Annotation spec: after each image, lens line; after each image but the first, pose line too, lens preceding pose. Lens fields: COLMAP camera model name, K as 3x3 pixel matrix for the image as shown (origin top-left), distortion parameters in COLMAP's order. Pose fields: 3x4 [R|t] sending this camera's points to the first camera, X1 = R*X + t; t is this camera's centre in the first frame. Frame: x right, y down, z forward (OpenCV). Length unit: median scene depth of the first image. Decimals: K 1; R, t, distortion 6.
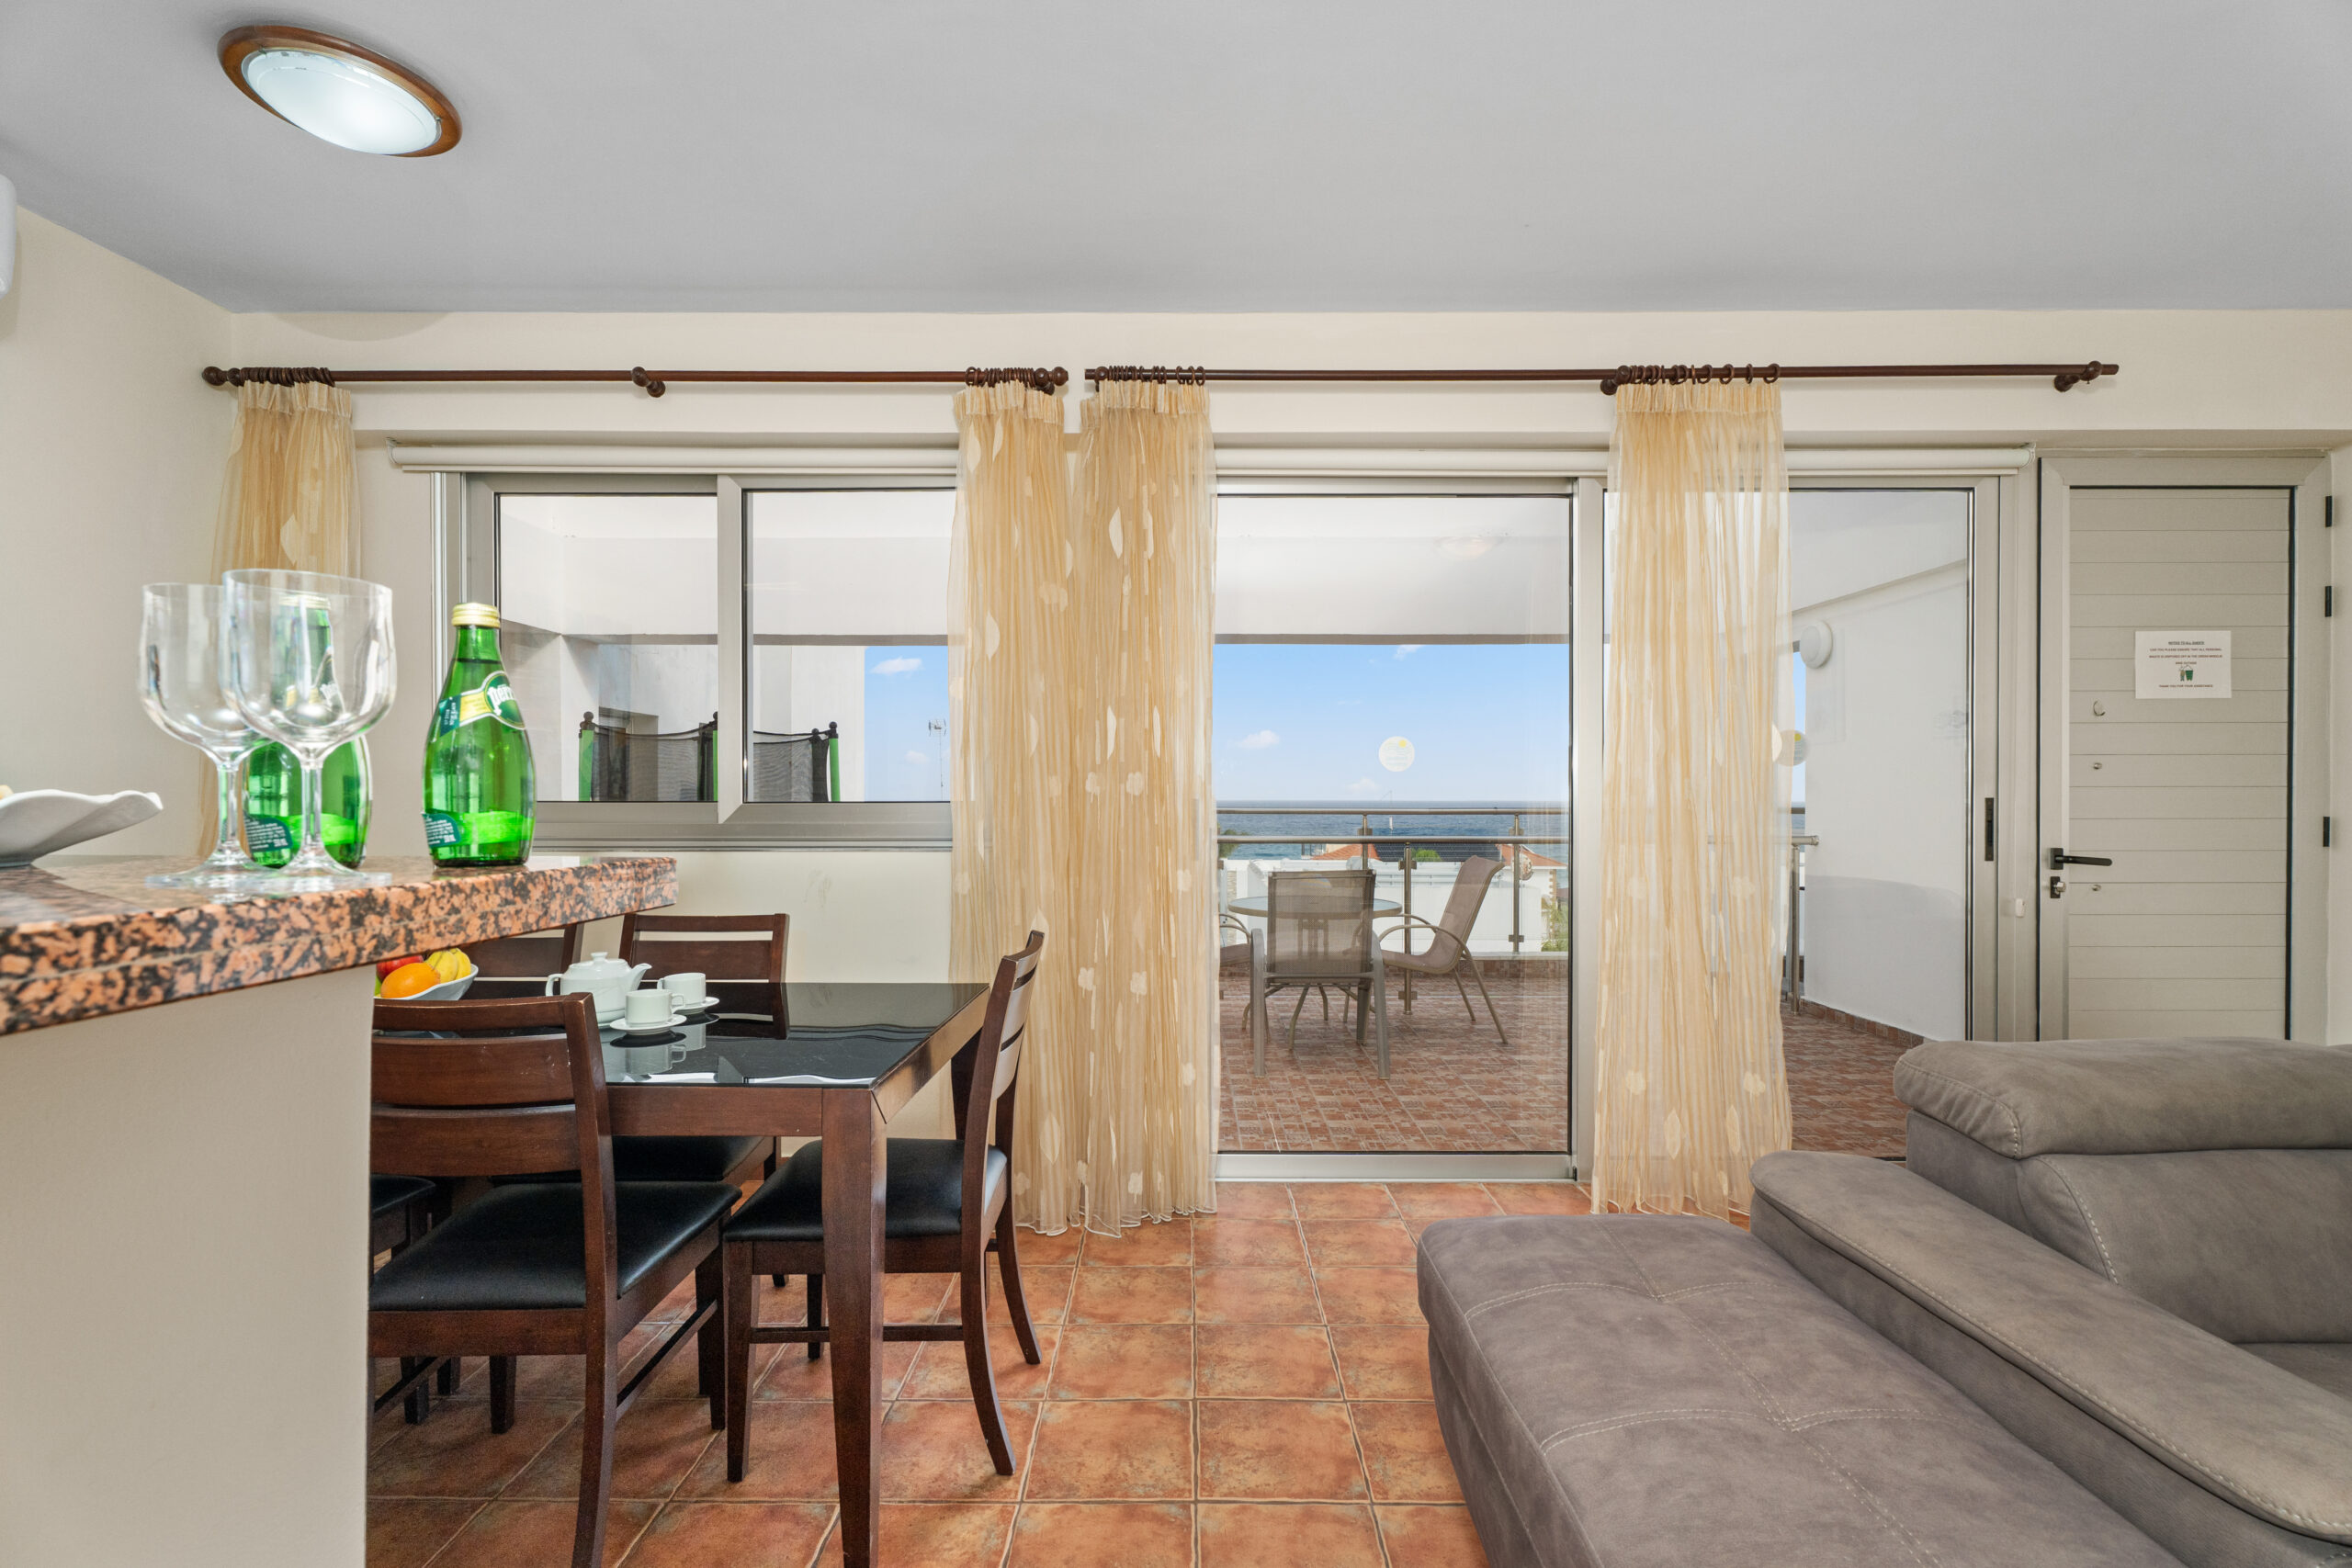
lens RADIAL K [[1059.9, 0, 1177.0], [0, 1059.9, 799.7], [0, 0, 1]] dist [0.004607, -0.001620]
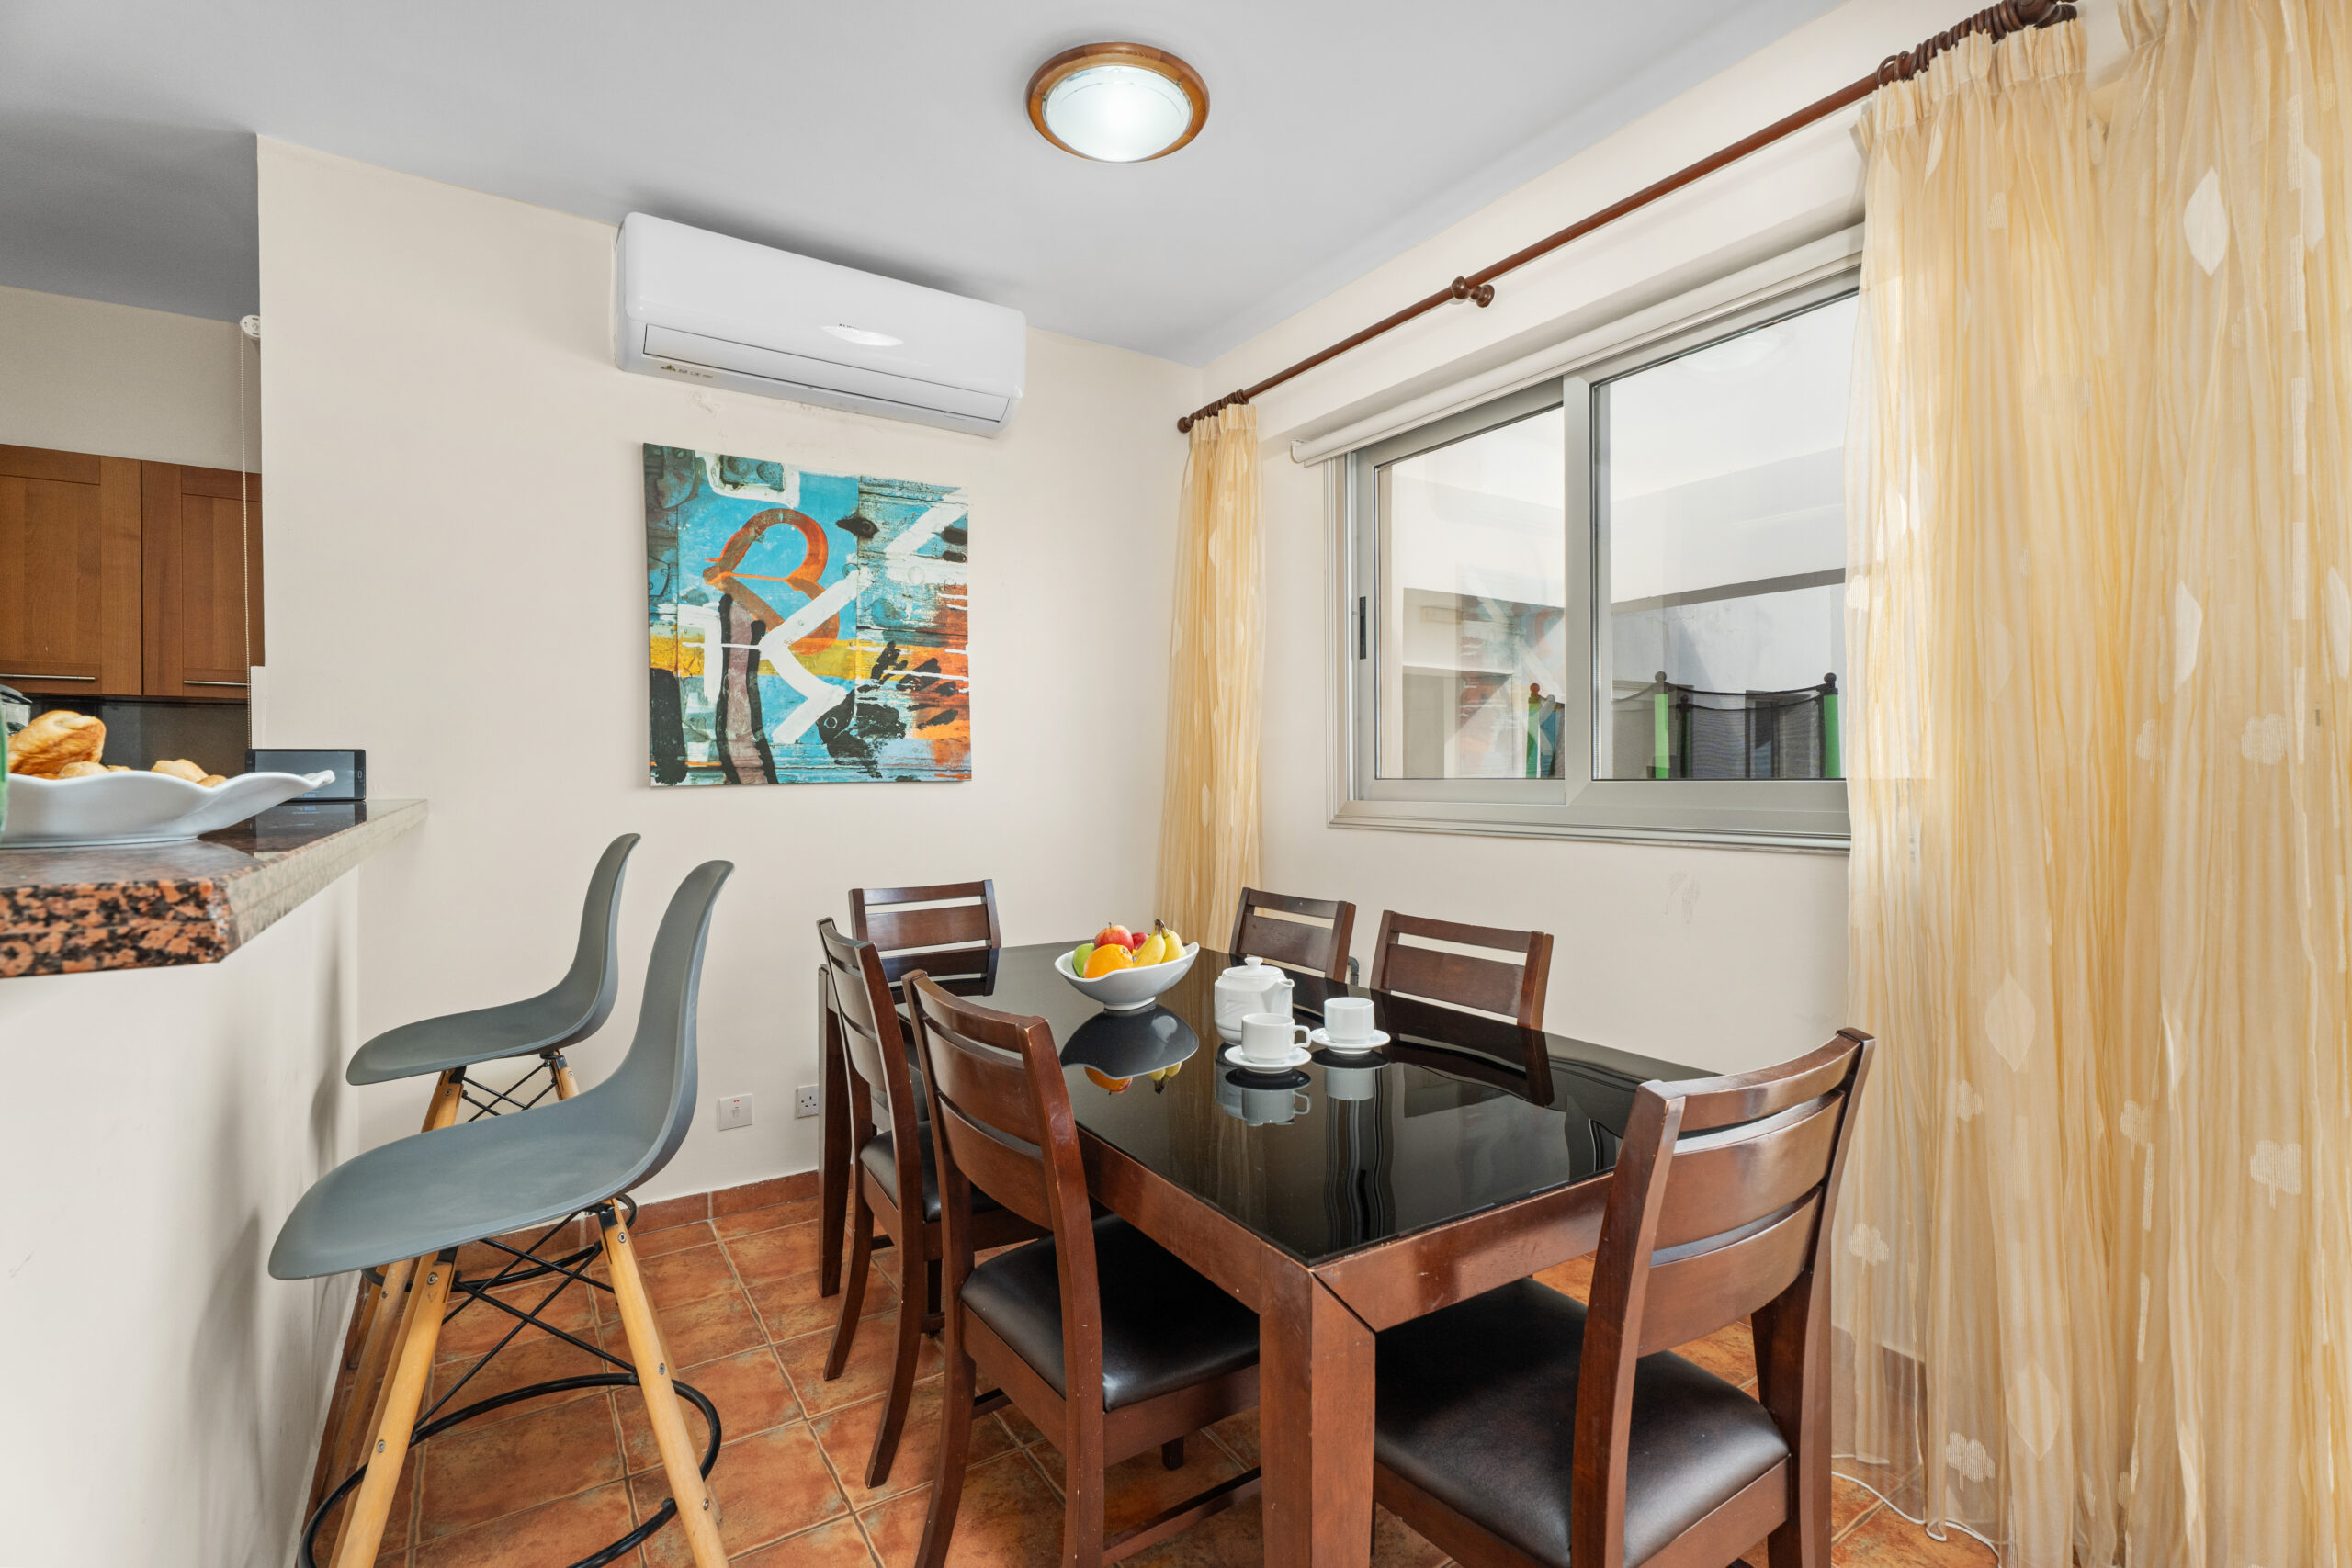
lens RADIAL K [[1059.9, 0, 1158.6], [0, 1059.9, 780.9], [0, 0, 1]] dist [0.004607, -0.001620]
pose [[0.540214, 0.002432, -0.841524, 0.088692], [0.000780, 0.999994, 0.003391, 0.000146], [0.841527, -0.002488, 0.540209, 0.321325]]
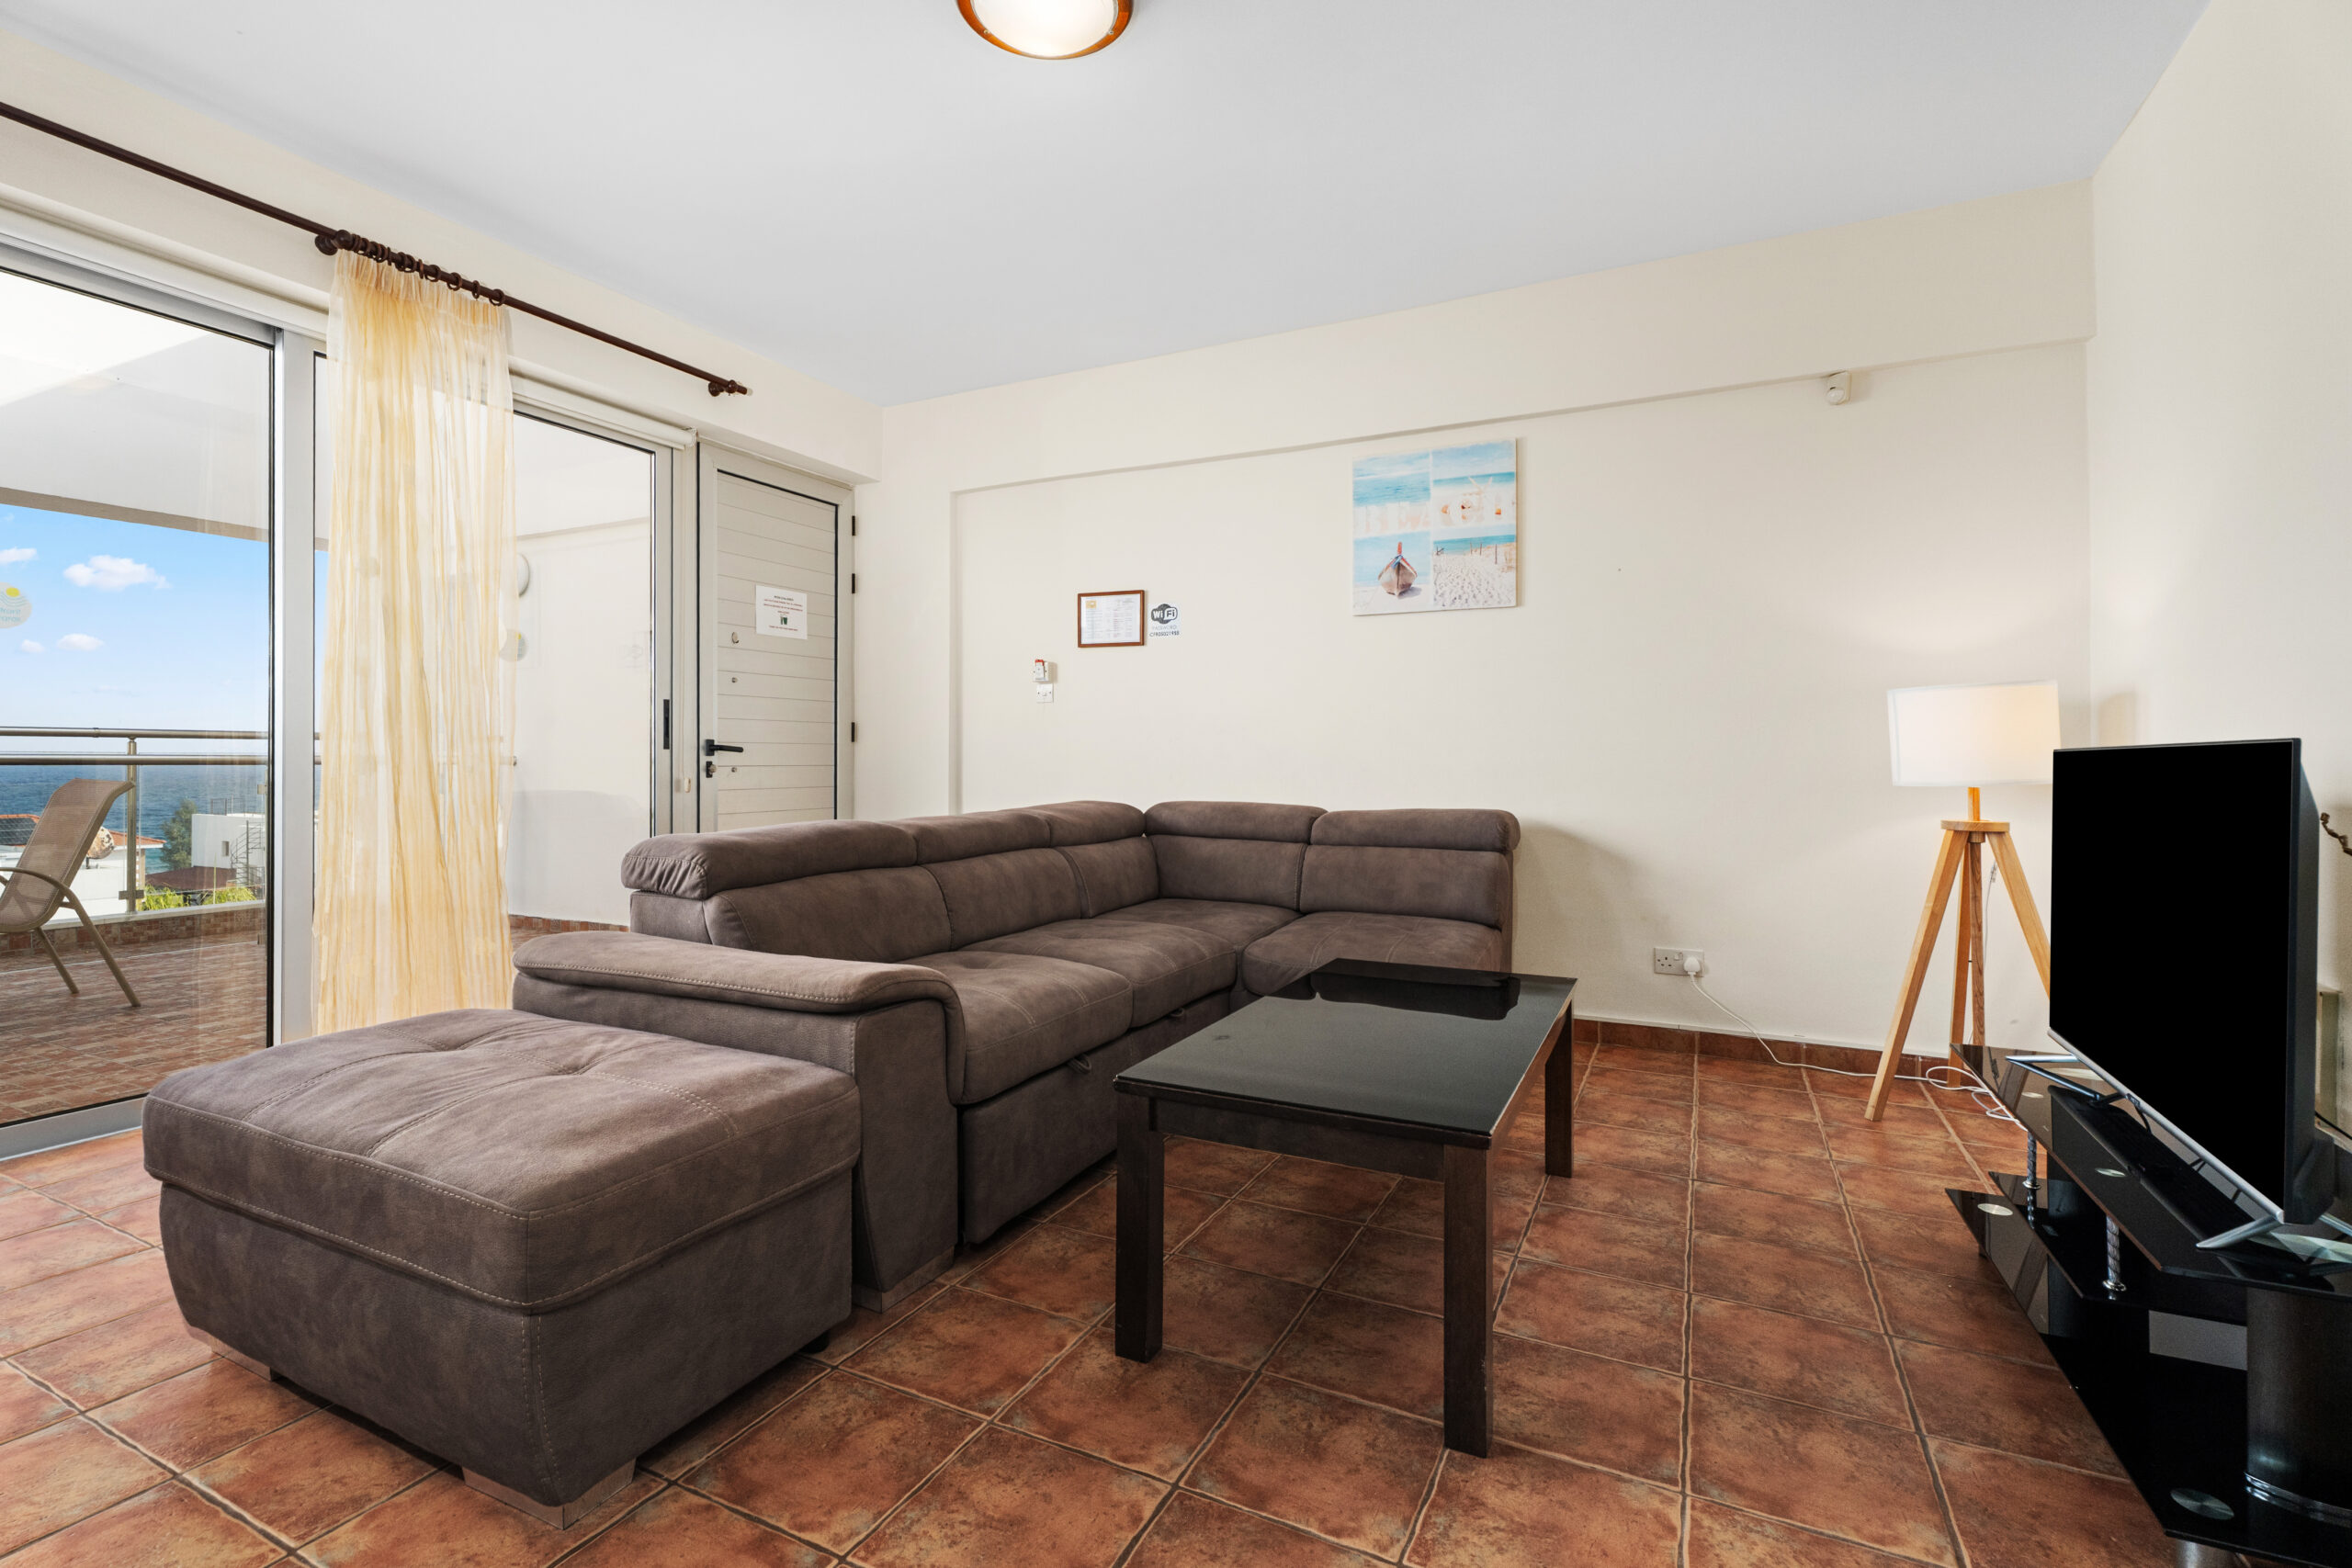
lens RADIAL K [[1059.9, 0, 1161.9], [0, 1059.9, 773.6], [0, 0, 1]] dist [0.004607, -0.001620]
pose [[0.445775, -0.010360, 0.895085, -0.123852], [-0.001265, 0.999925, 0.012204, 0.077819], [-0.895144, -0.006573, 0.445729, -0.112610]]
